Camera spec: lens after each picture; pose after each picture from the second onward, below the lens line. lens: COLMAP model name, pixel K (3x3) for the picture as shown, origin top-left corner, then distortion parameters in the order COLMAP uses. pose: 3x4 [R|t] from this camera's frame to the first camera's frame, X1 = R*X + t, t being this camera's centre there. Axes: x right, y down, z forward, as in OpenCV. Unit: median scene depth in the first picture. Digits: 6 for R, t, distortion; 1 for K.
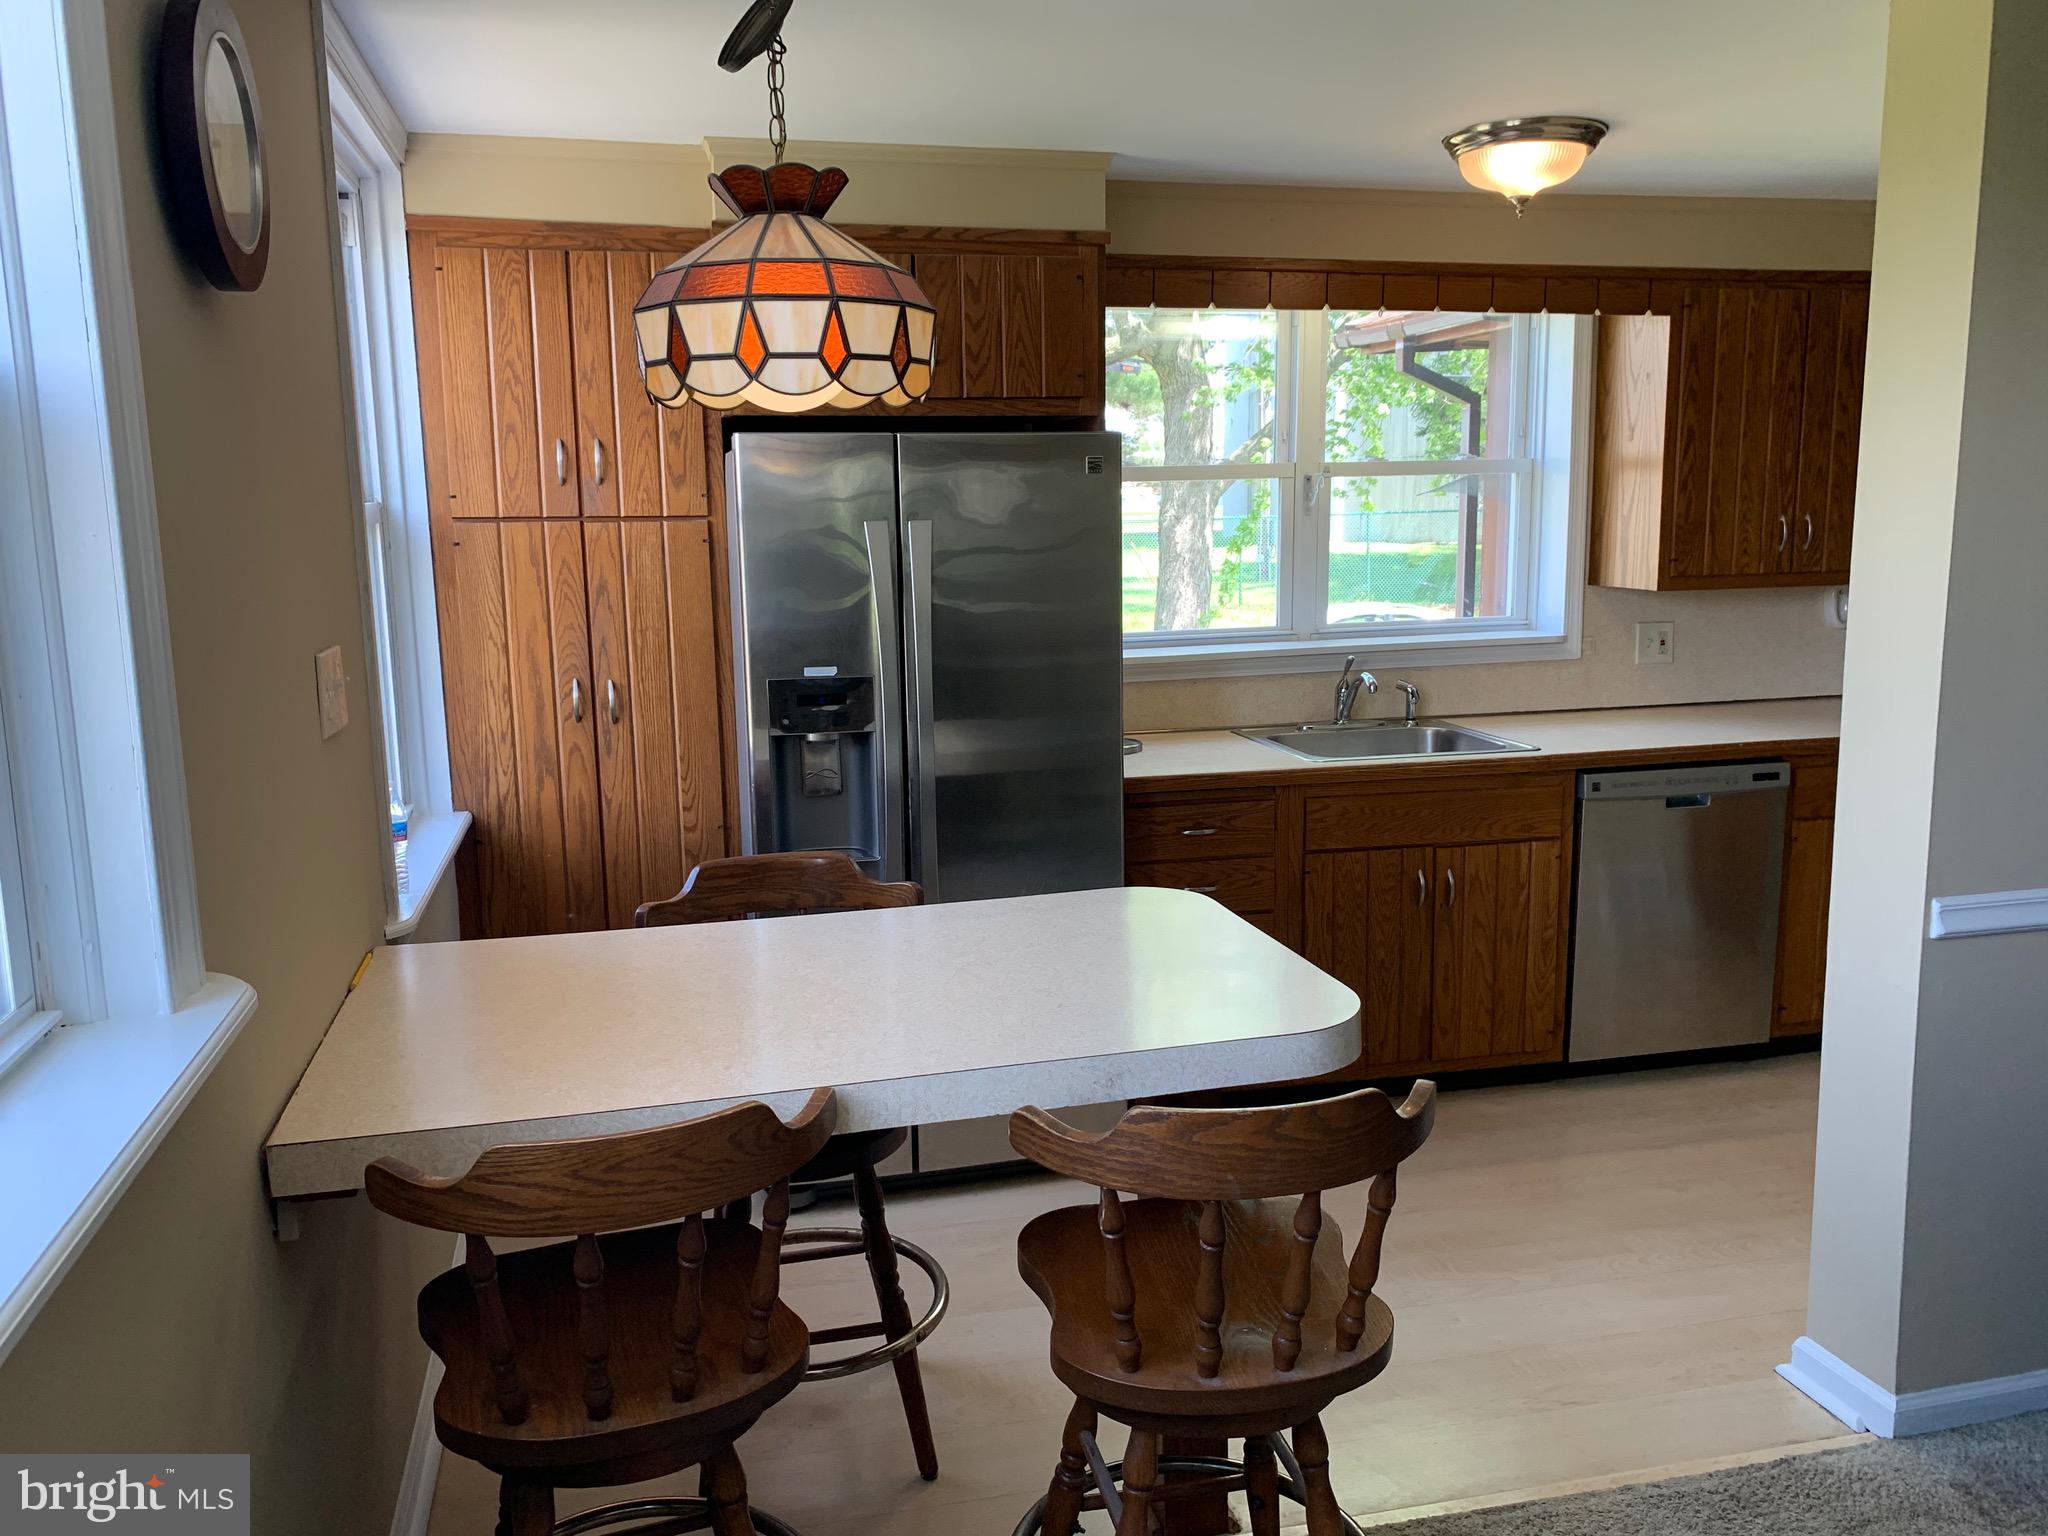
lens RADIAL K [[1580.4, 0, 1014.1], [0, 1580.4, 760.3], [0, 0, 1]] dist [0.020366, -0.004740]
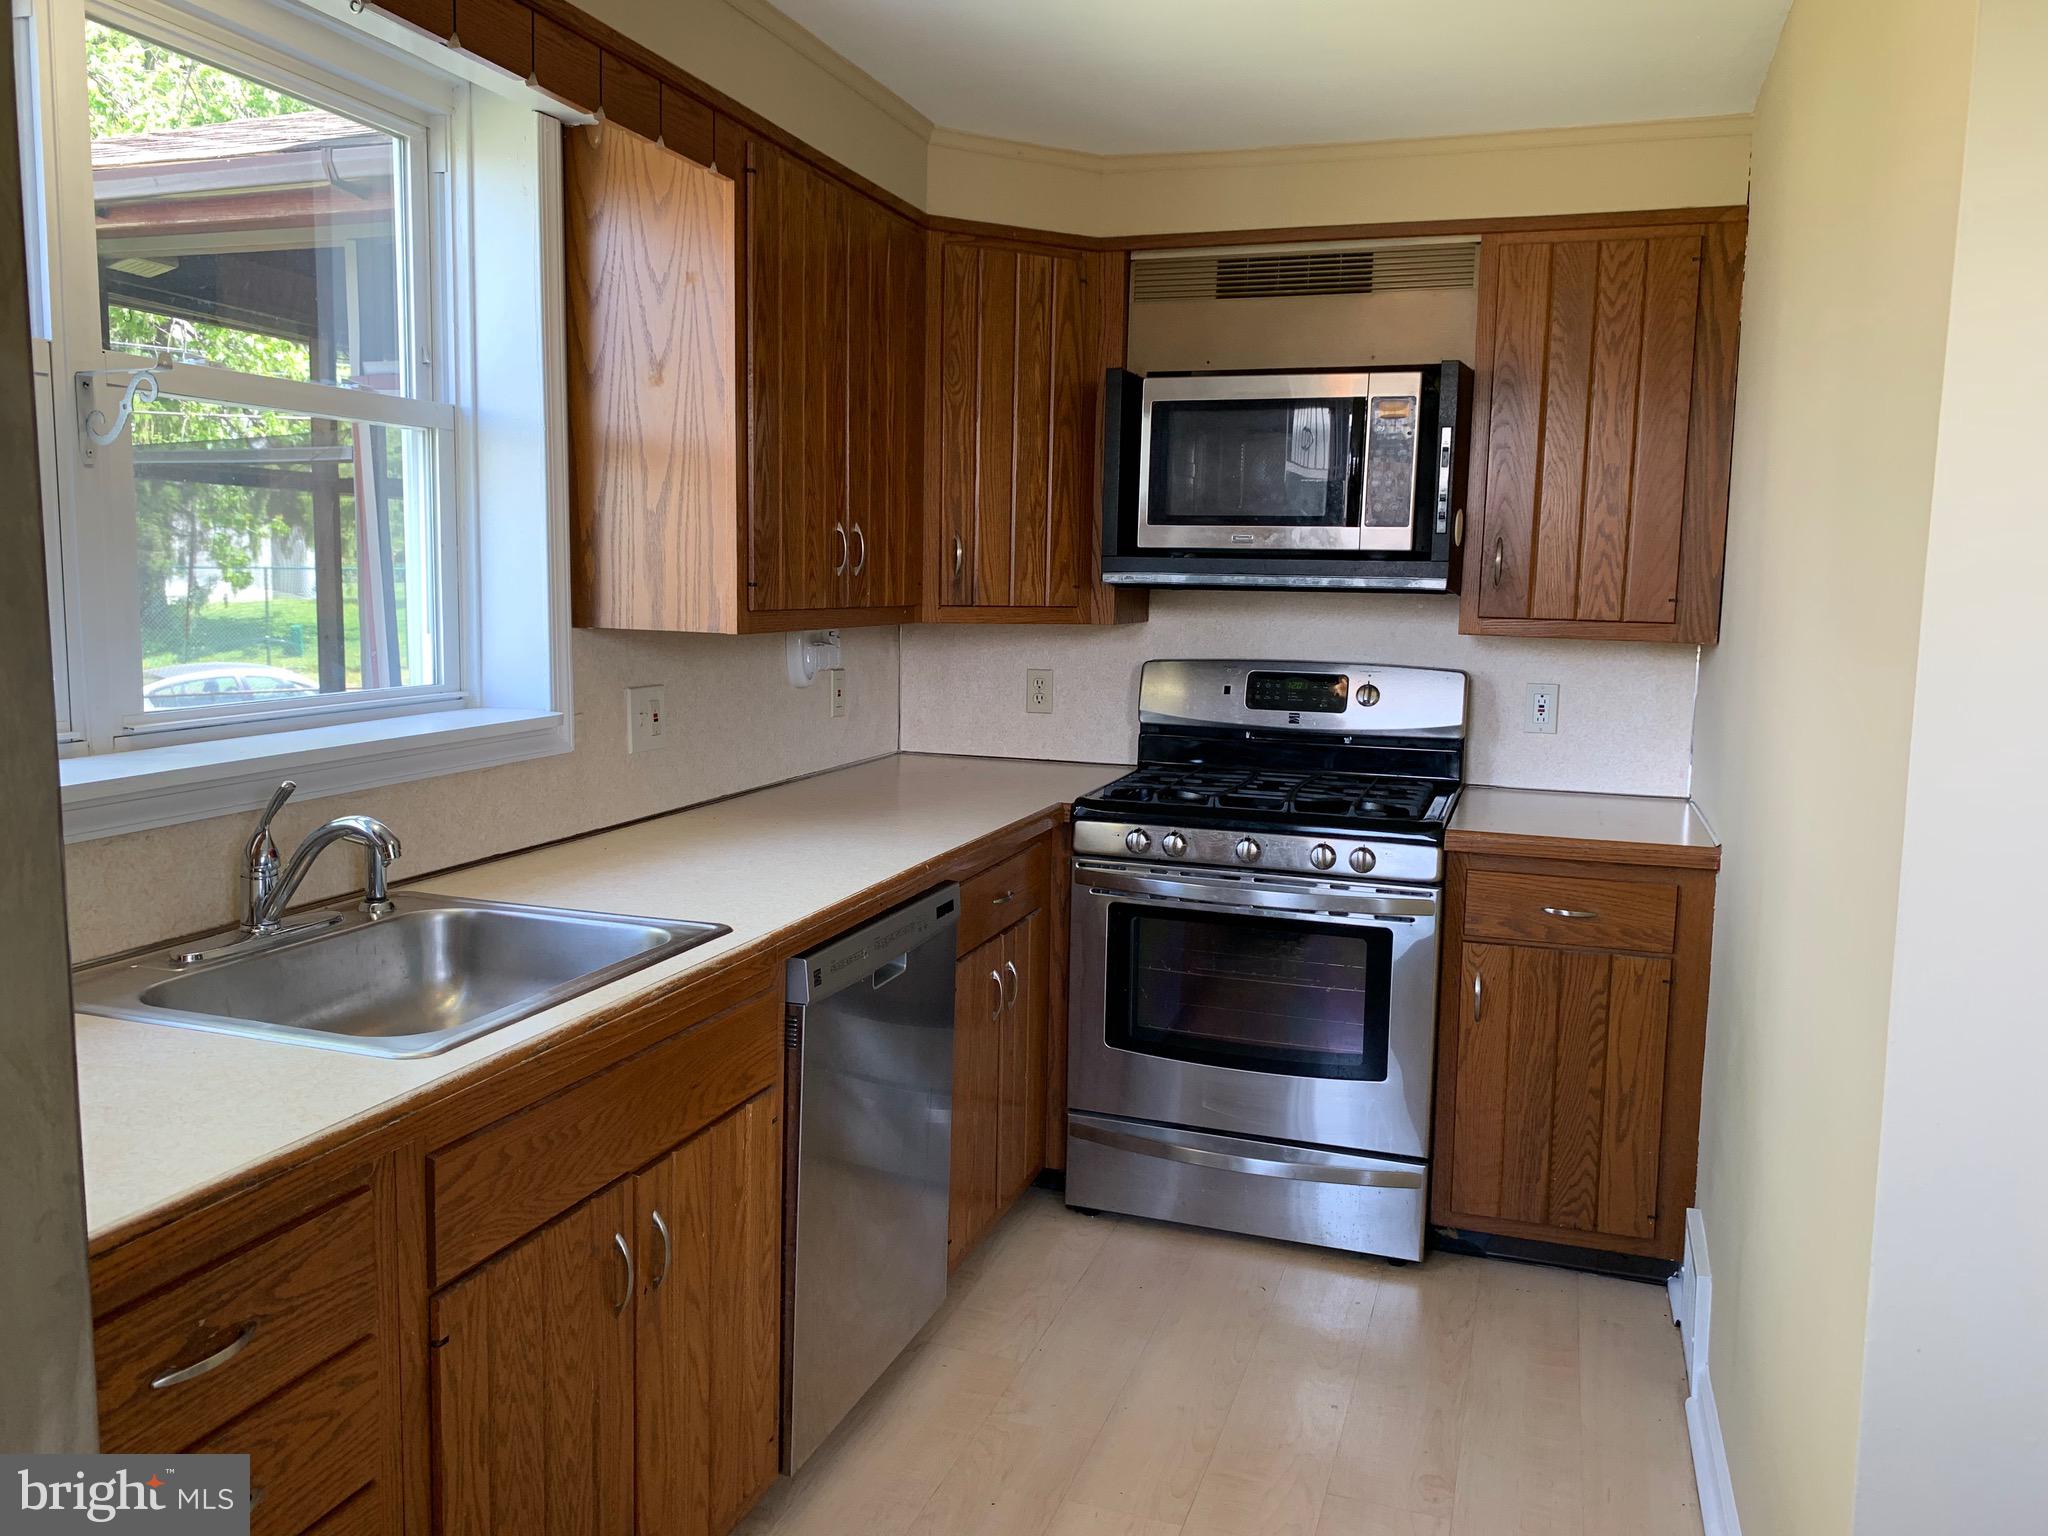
lens RADIAL K [[1580.4, 0, 1014.1], [0, 1580.4, 760.3], [0, 0, 1]] dist [0.020366, -0.004740]
pose [[0.536565, -0.074262, 0.840585, -0.054932], [0.108714, 0.993903, 0.018412, -0.059450], [-0.836827, 0.081504, 0.541367, 0.599860]]
